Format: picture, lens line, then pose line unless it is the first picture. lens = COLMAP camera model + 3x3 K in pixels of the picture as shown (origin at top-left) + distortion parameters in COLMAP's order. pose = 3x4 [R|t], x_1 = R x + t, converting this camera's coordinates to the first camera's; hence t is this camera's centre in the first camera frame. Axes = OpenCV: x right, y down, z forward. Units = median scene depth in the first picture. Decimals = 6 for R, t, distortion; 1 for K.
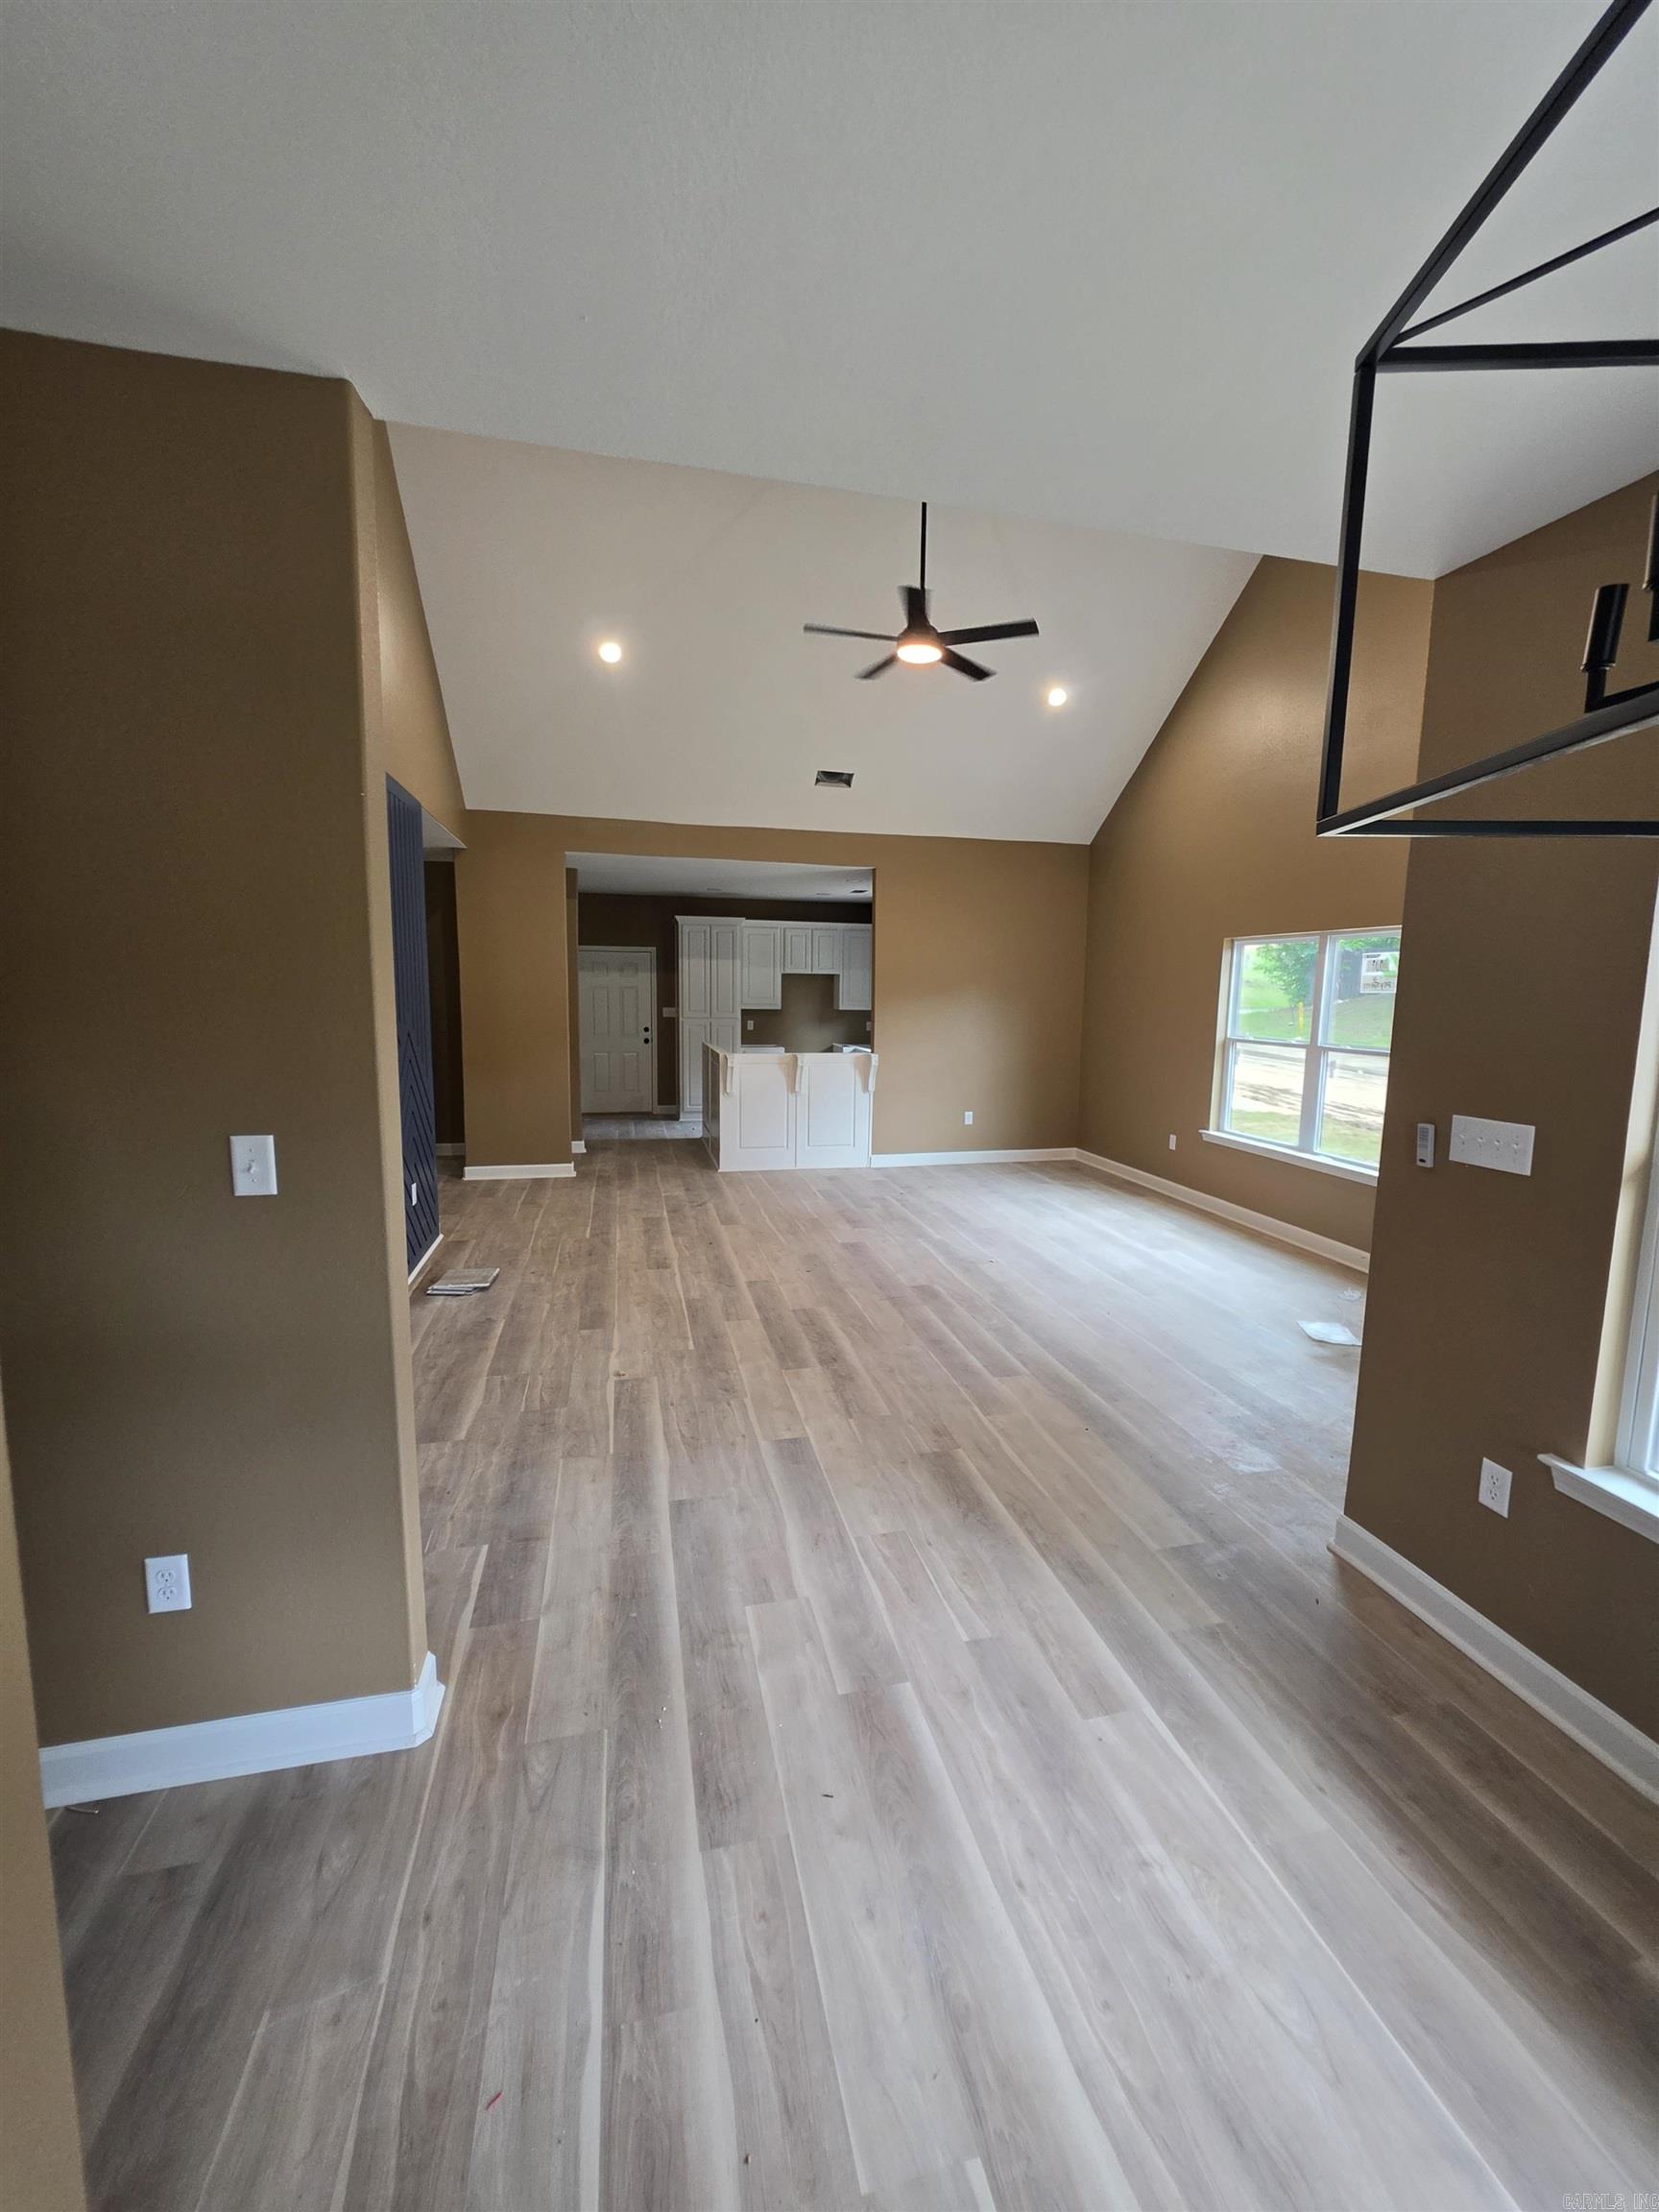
lens RADIAL K [[885.7, 0, 827.3], [0, 885.7, 1102.0], [0, 0, 1]] dist [-0.000580, 0.000124]
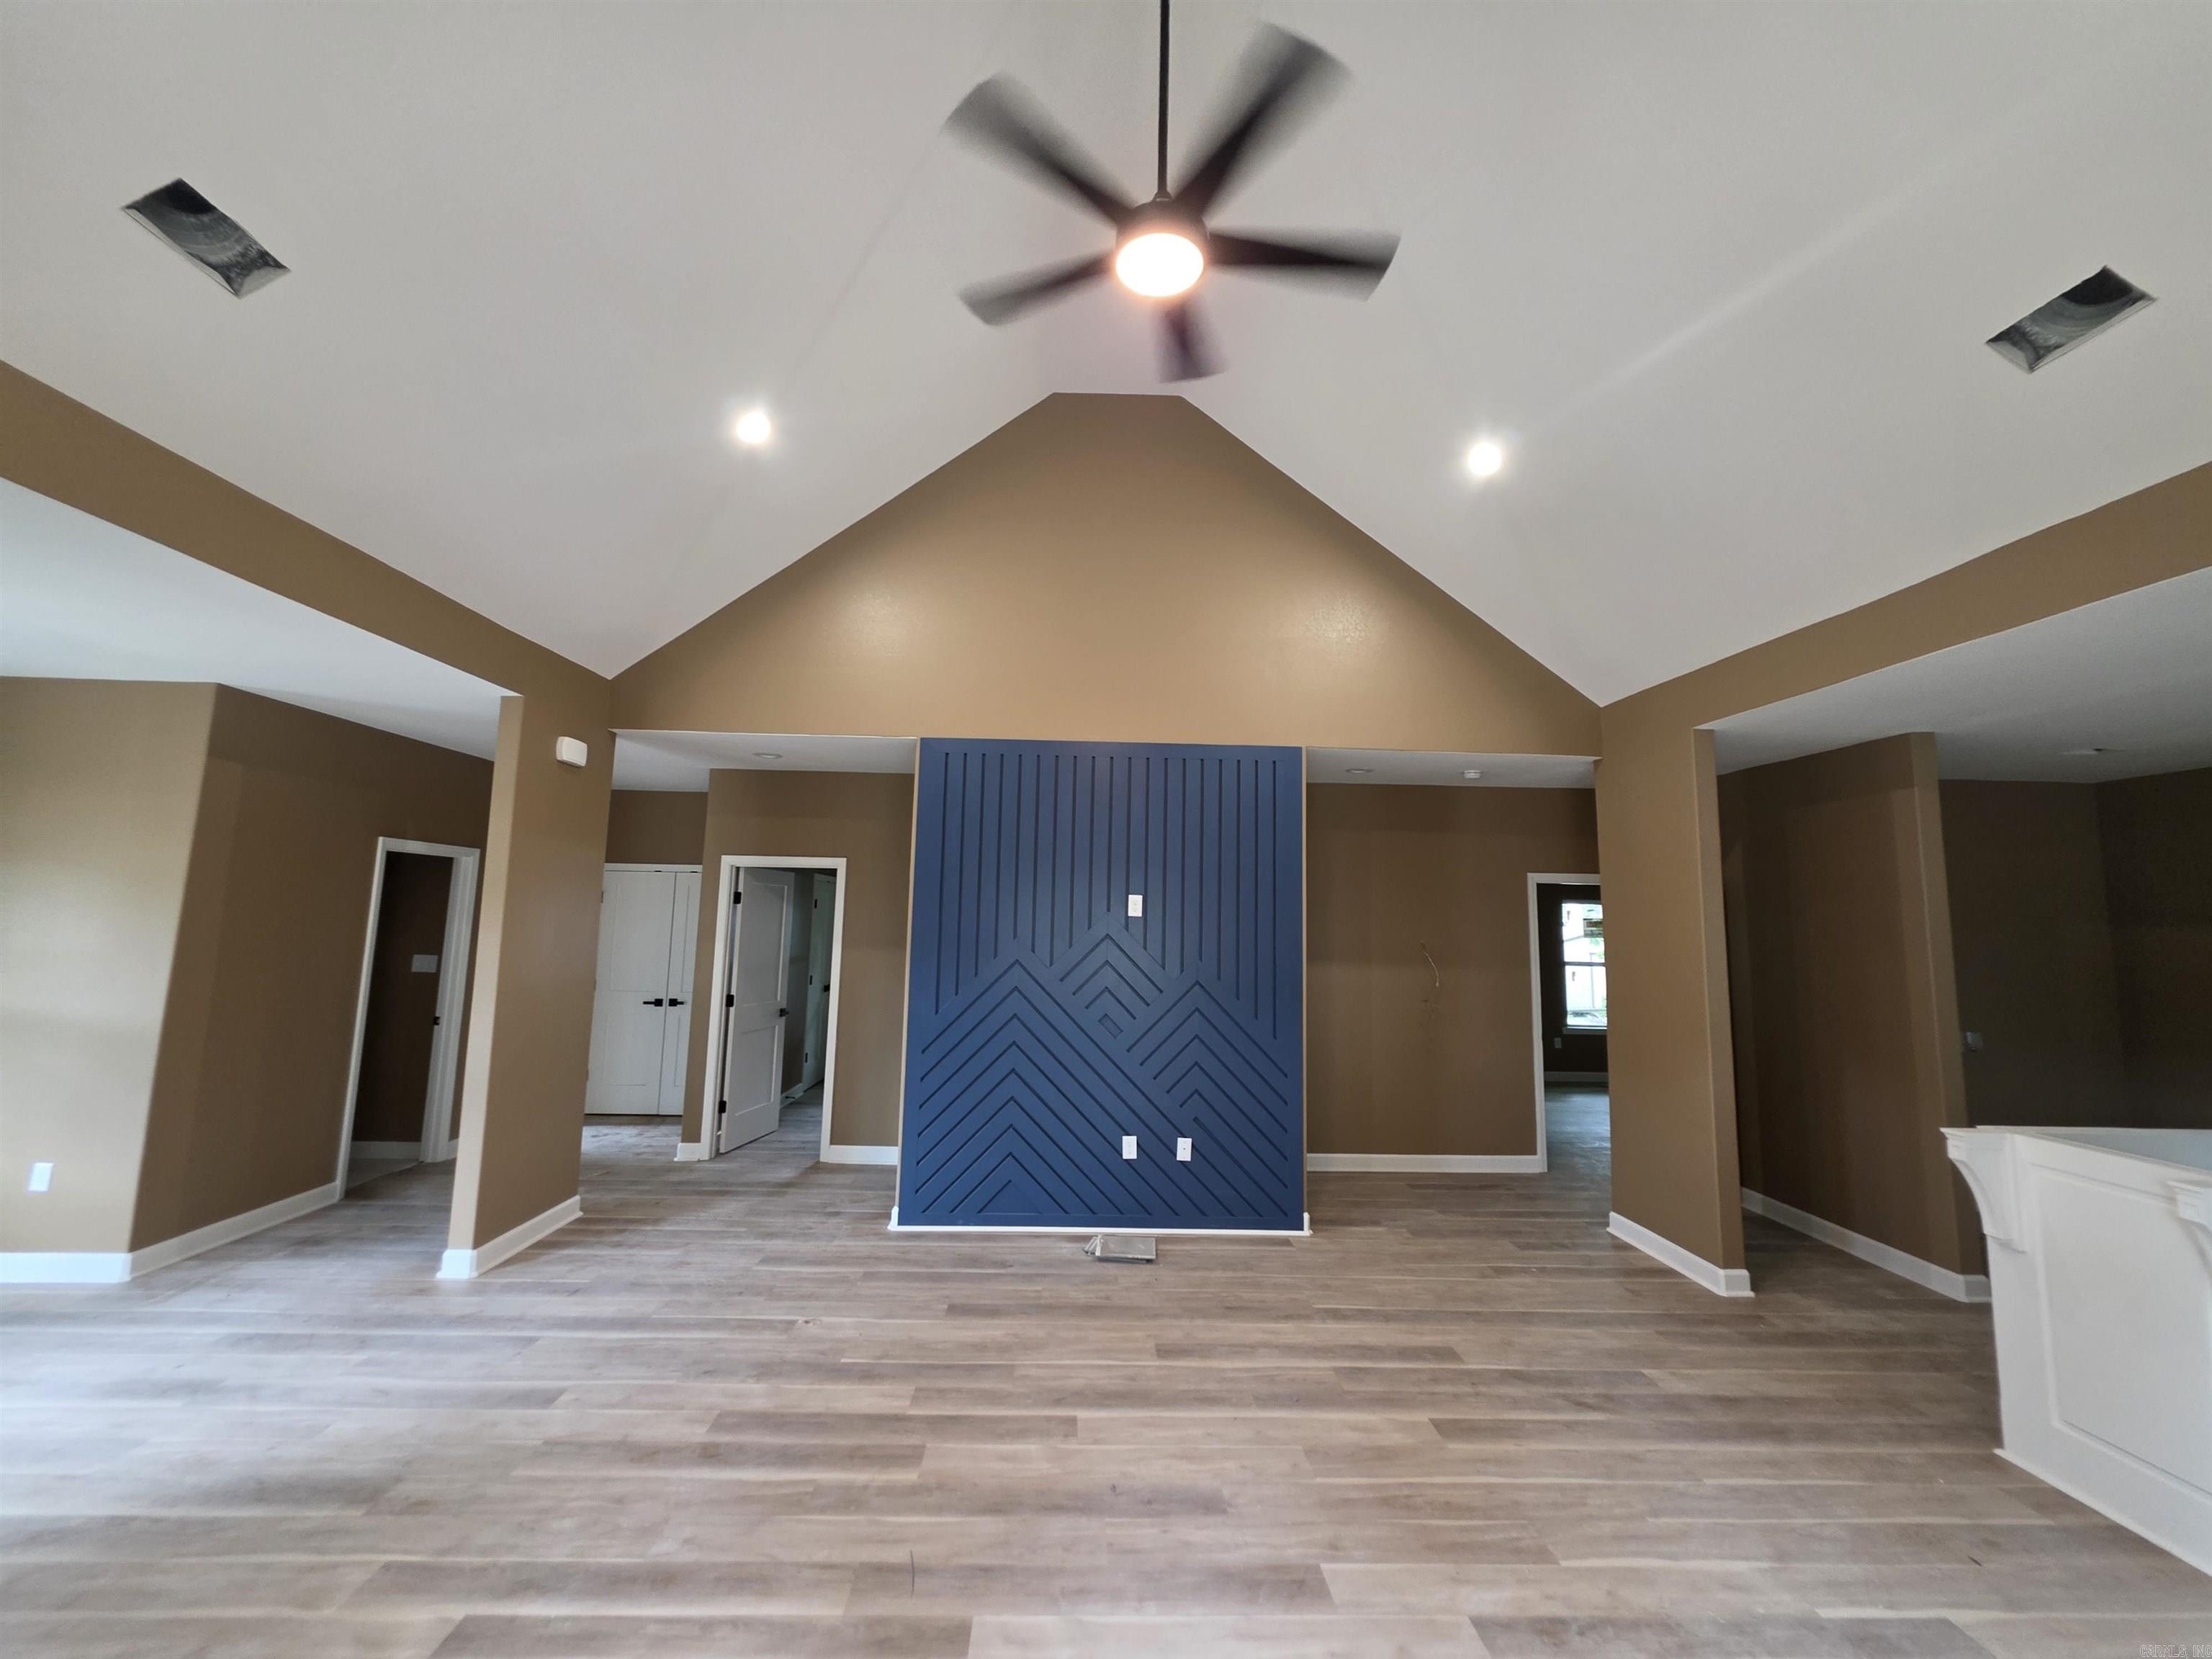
lens RADIAL K [[885.7, 0, 1105.0], [0, 885.7, 826.8], [0, 0, 1]] dist [-0.000580, 0.000124]
pose [[-0.192446, -0.128637, -0.972840, 0.581408], [-0.152111, 0.983299, -0.099930, -0.143383], [0.969447, 0.128748, -0.208799, 1.178400]]
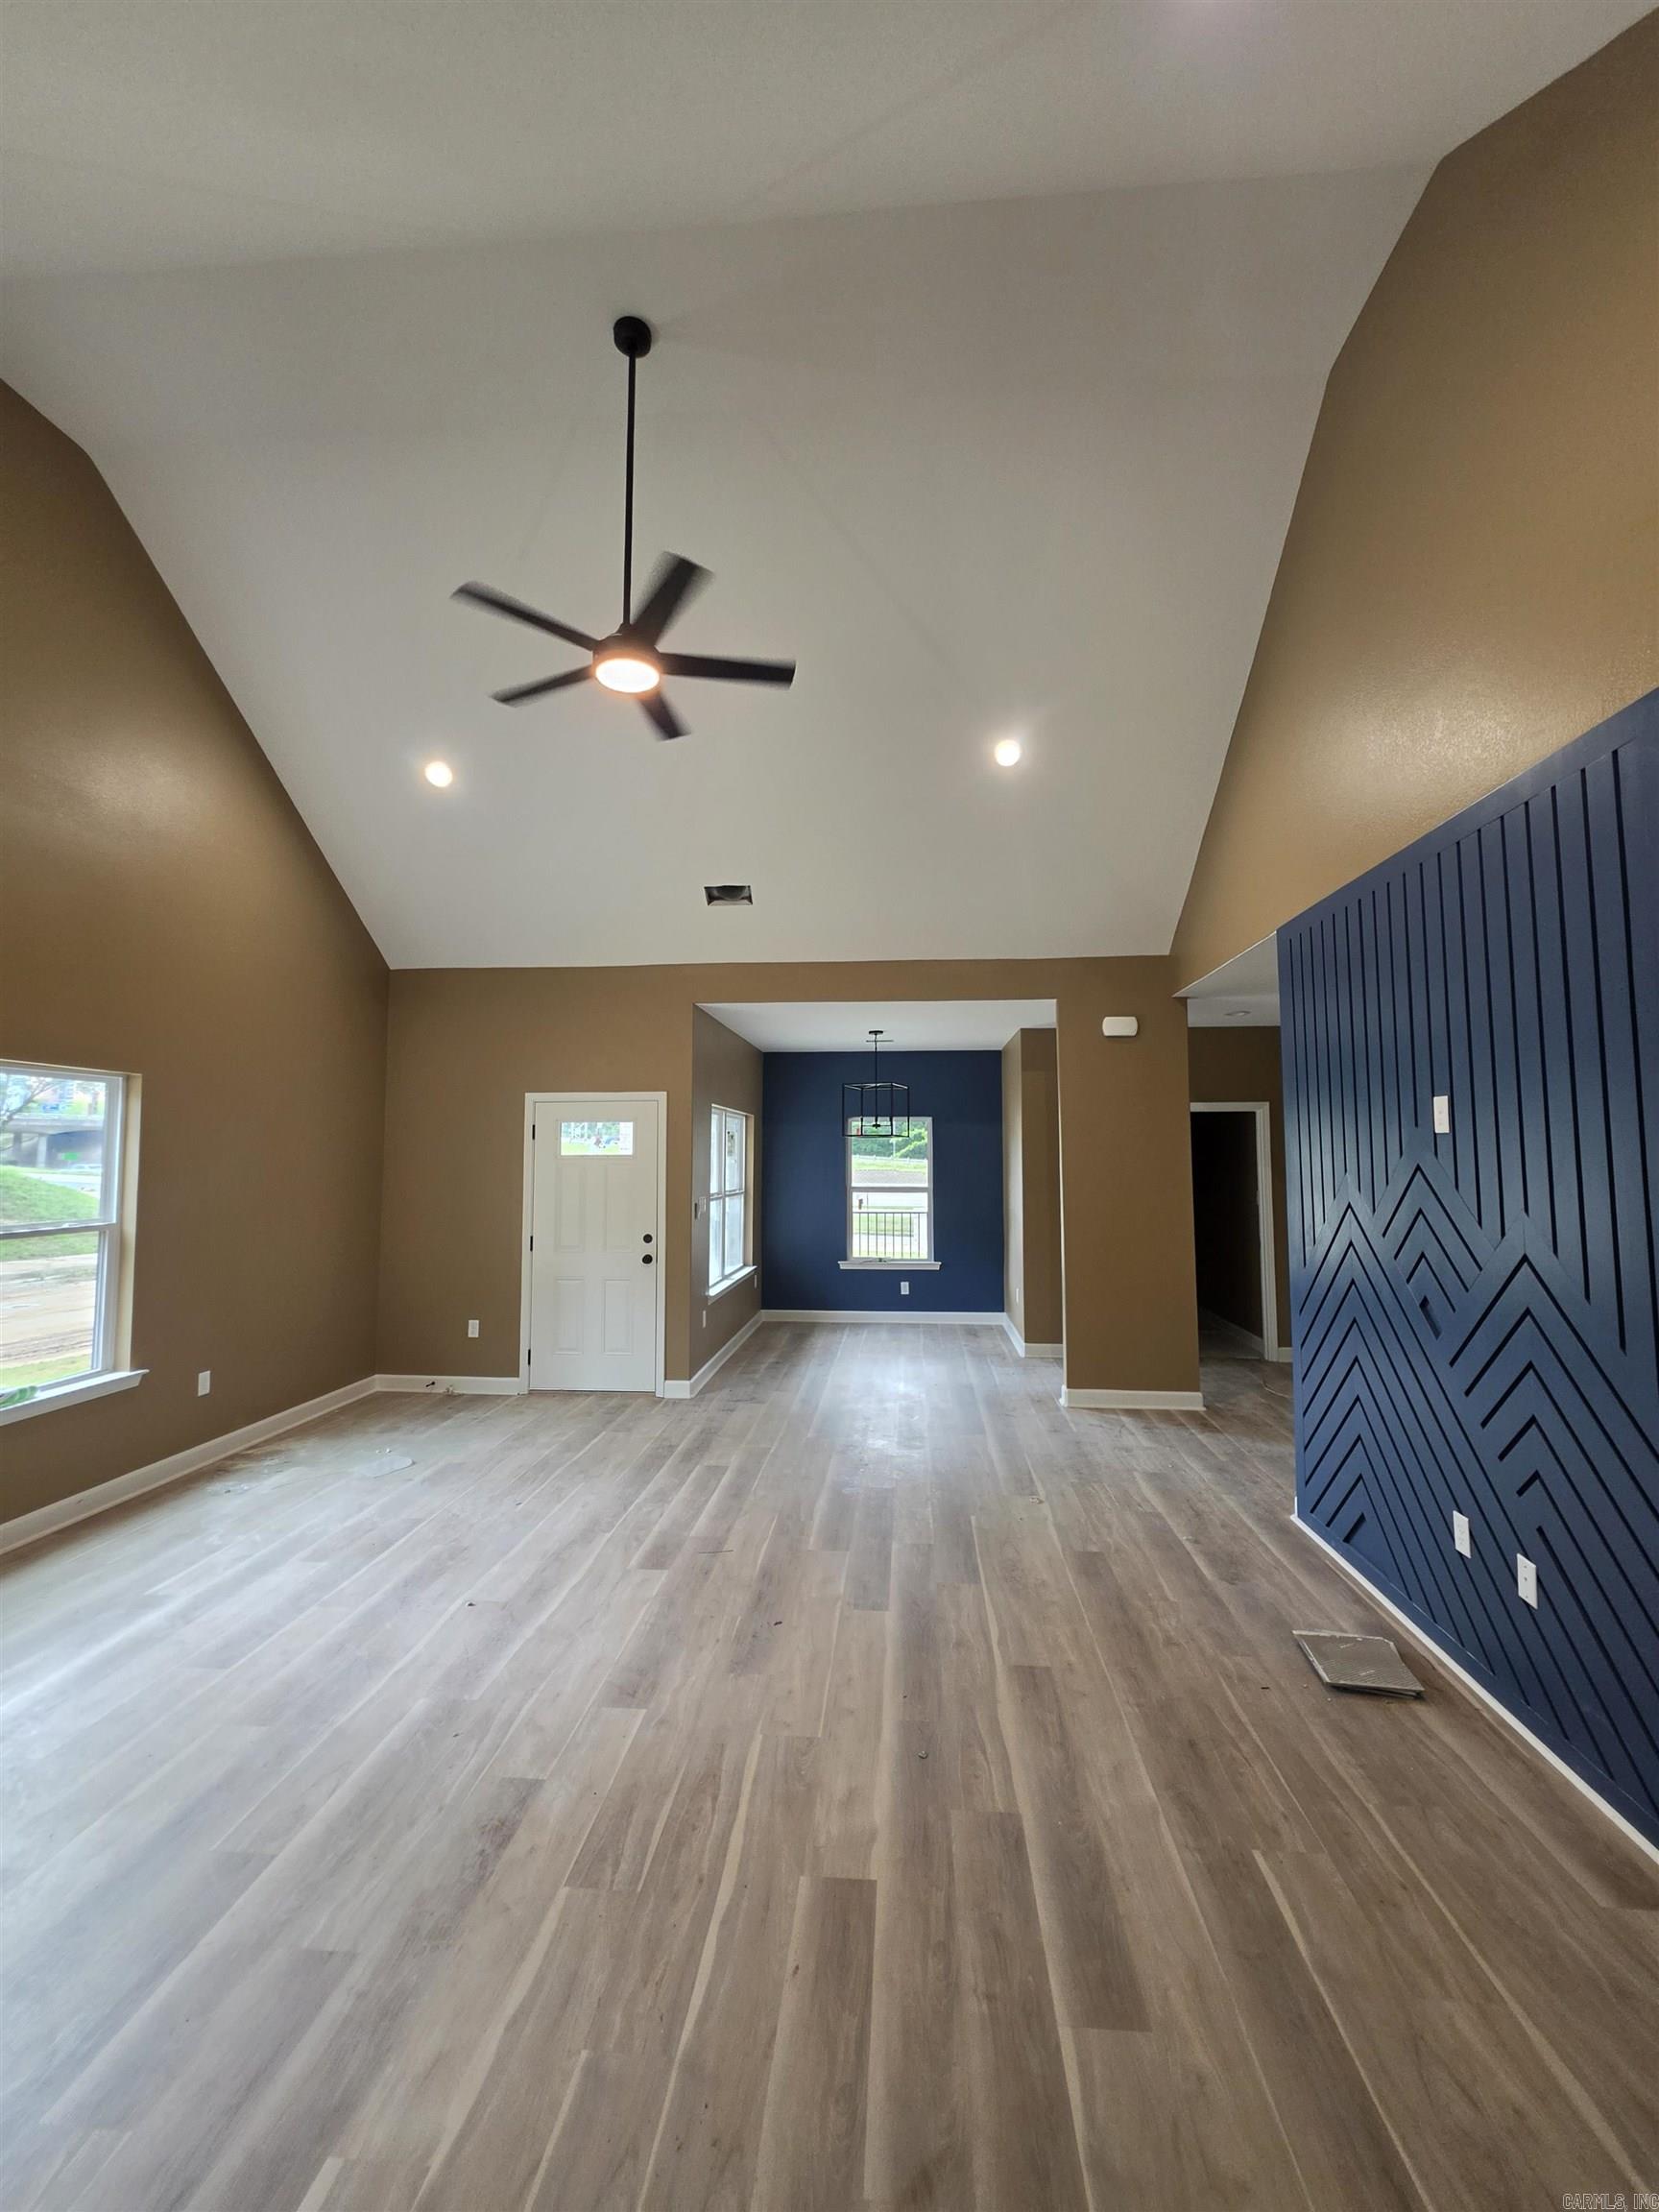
lens RADIAL K [[885.7, 0, 824.9], [0, 885.7, 1098.1], [0, 0, 1]] dist [-0.000580, 0.000124]
pose [[-0.950269, 0.009444, 0.311288, -0.271579], [0.029843, 0.997702, 0.060832, -0.223158], [-0.309998, 0.067097, -0.948367, 1.721486]]
